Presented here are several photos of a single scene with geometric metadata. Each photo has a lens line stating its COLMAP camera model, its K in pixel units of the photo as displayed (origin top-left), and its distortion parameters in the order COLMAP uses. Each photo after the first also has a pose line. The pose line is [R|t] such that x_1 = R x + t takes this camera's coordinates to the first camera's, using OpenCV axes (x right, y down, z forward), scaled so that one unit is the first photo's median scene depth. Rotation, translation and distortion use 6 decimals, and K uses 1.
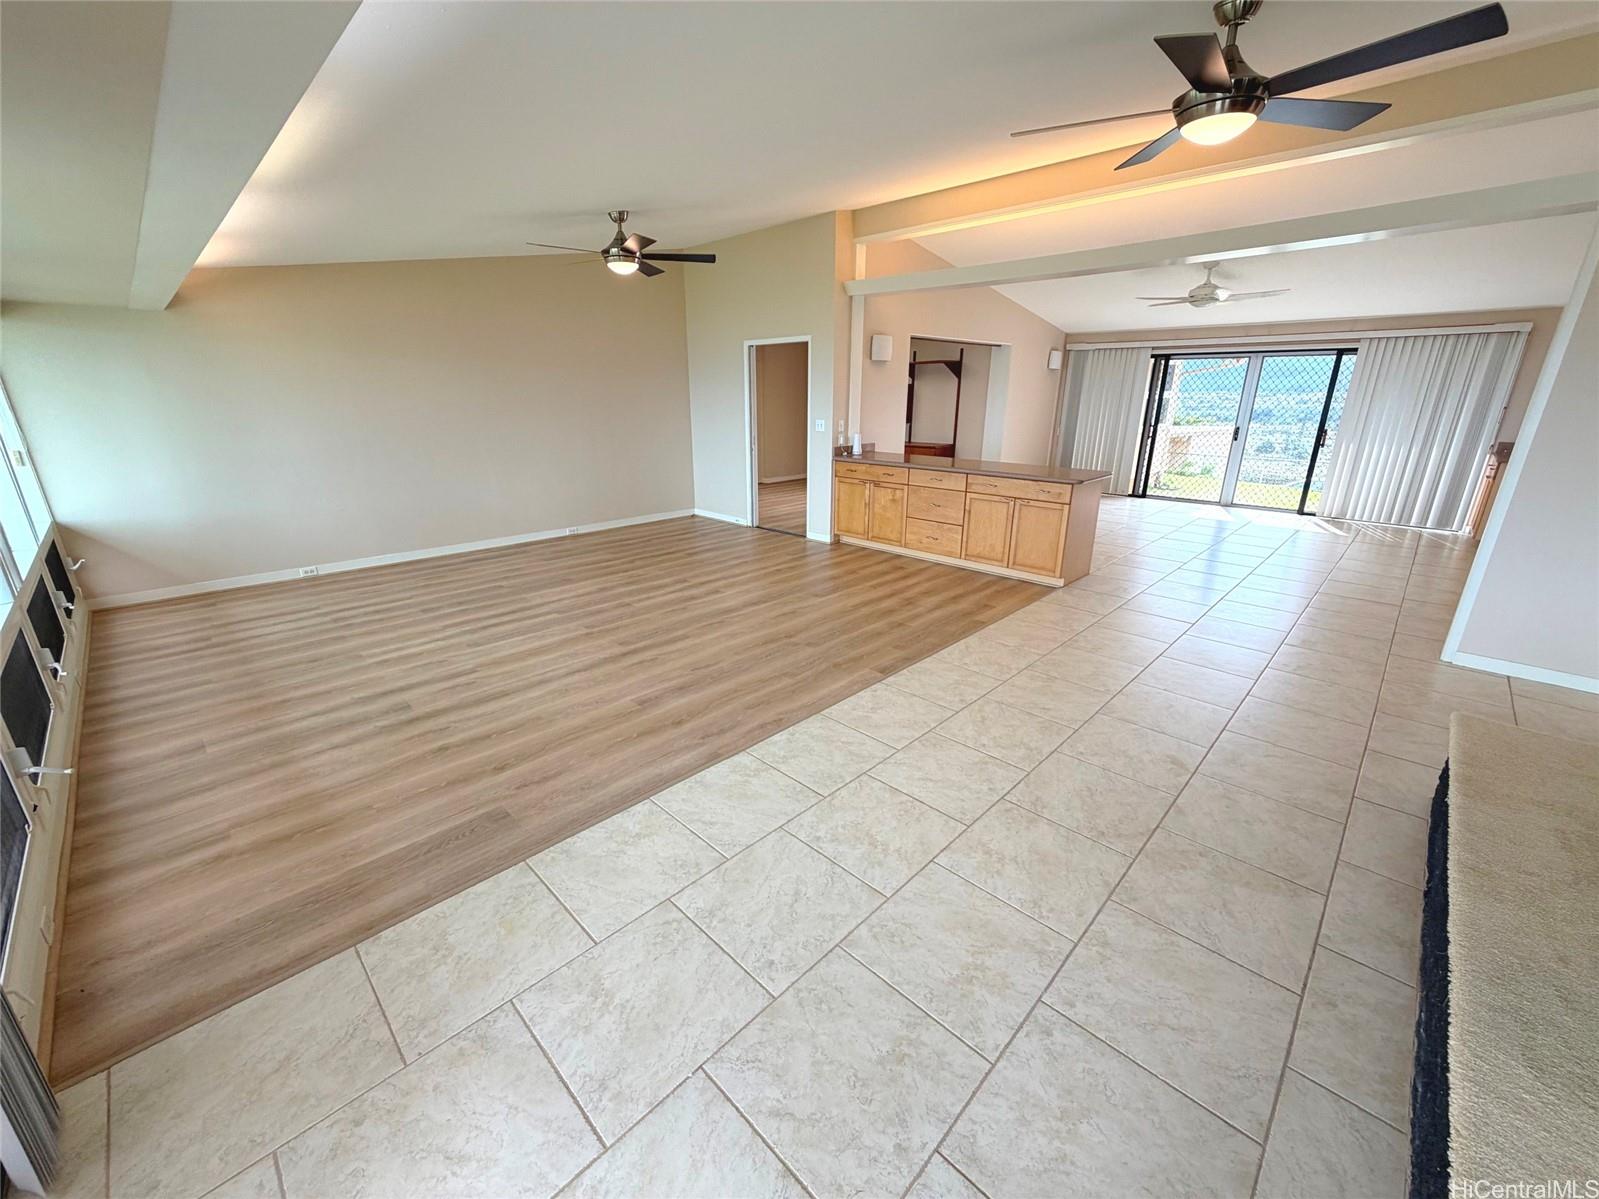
lens RADIAL K [[639.5, 0, 797.6], [0, 639.5, 597.8], [0, 0, 1]] dist [-0.000323, 0.000408]
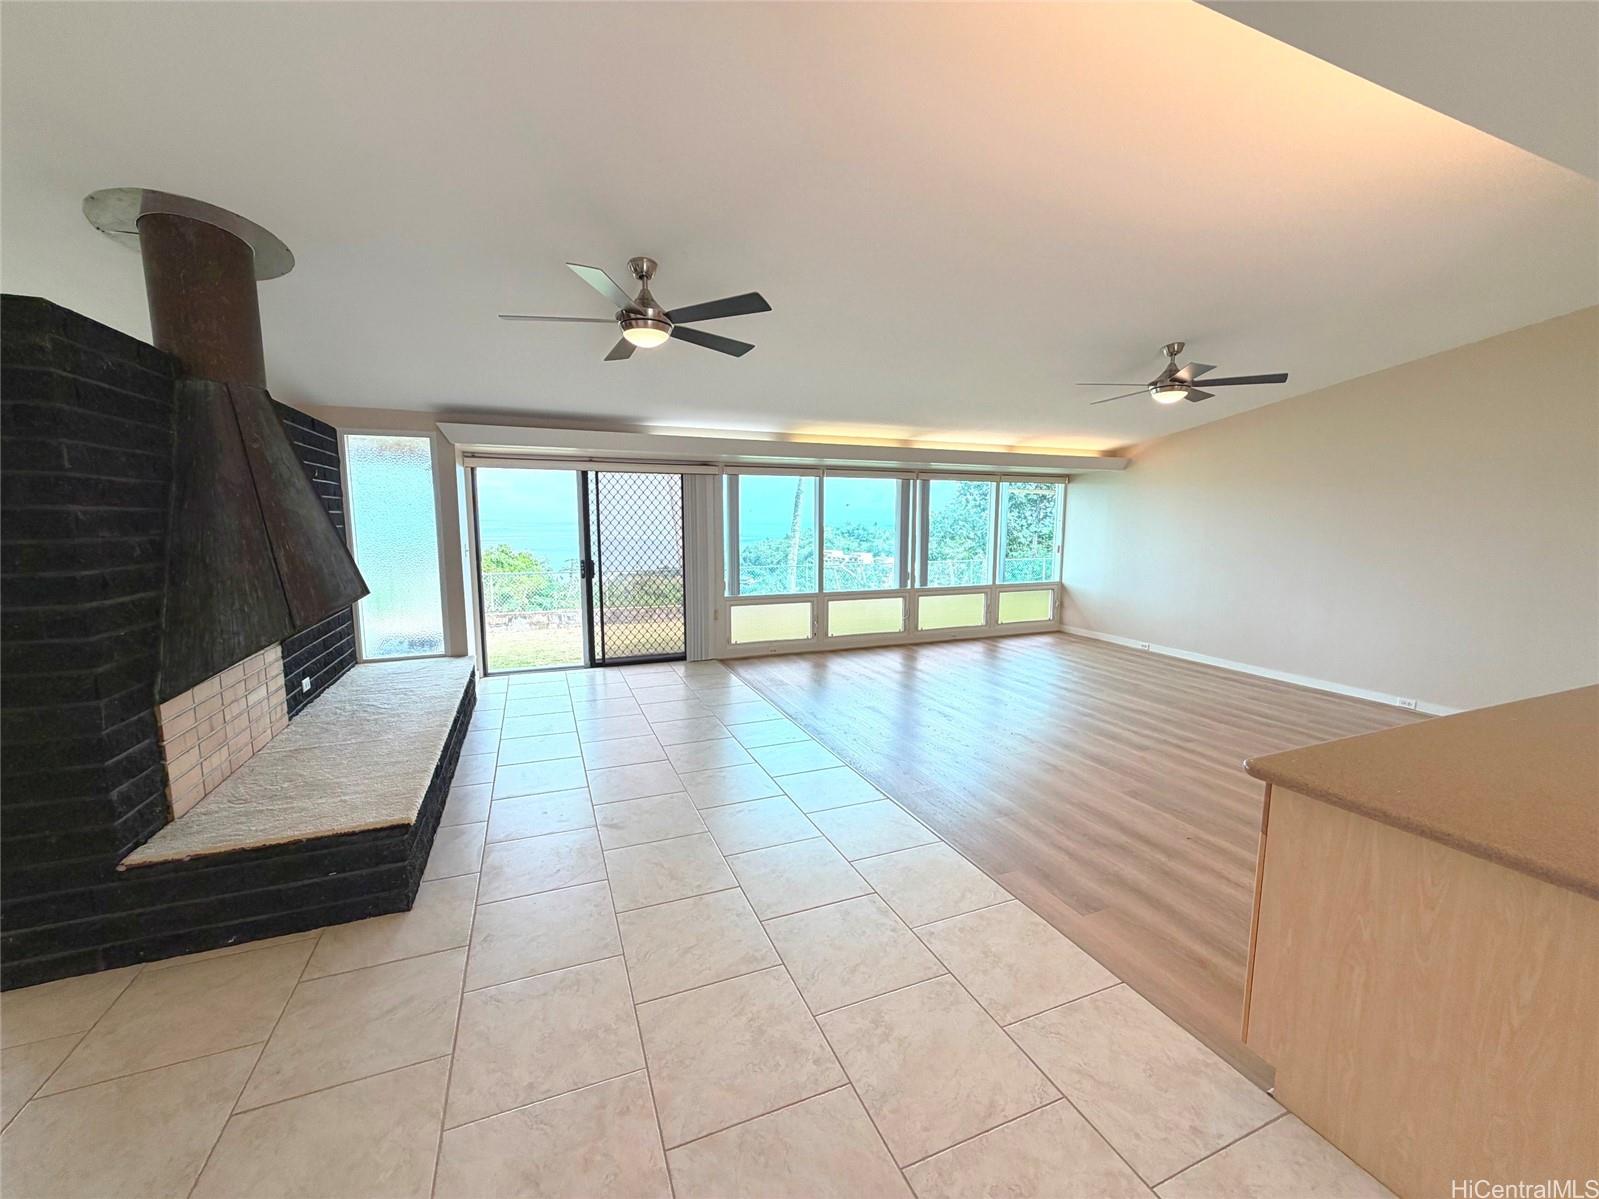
lens RADIAL K [[639.5, 0, 803.6], [0, 639.5, 609.9], [0, 0, 1]] dist [-0.000323, 0.000408]
pose [[-0.402988, 0.127467, -0.906285, 0.775598], [-0.282259, 0.924672, 0.255562, -0.262084], [0.870592, 0.358796, -0.336653, 0.813431]]
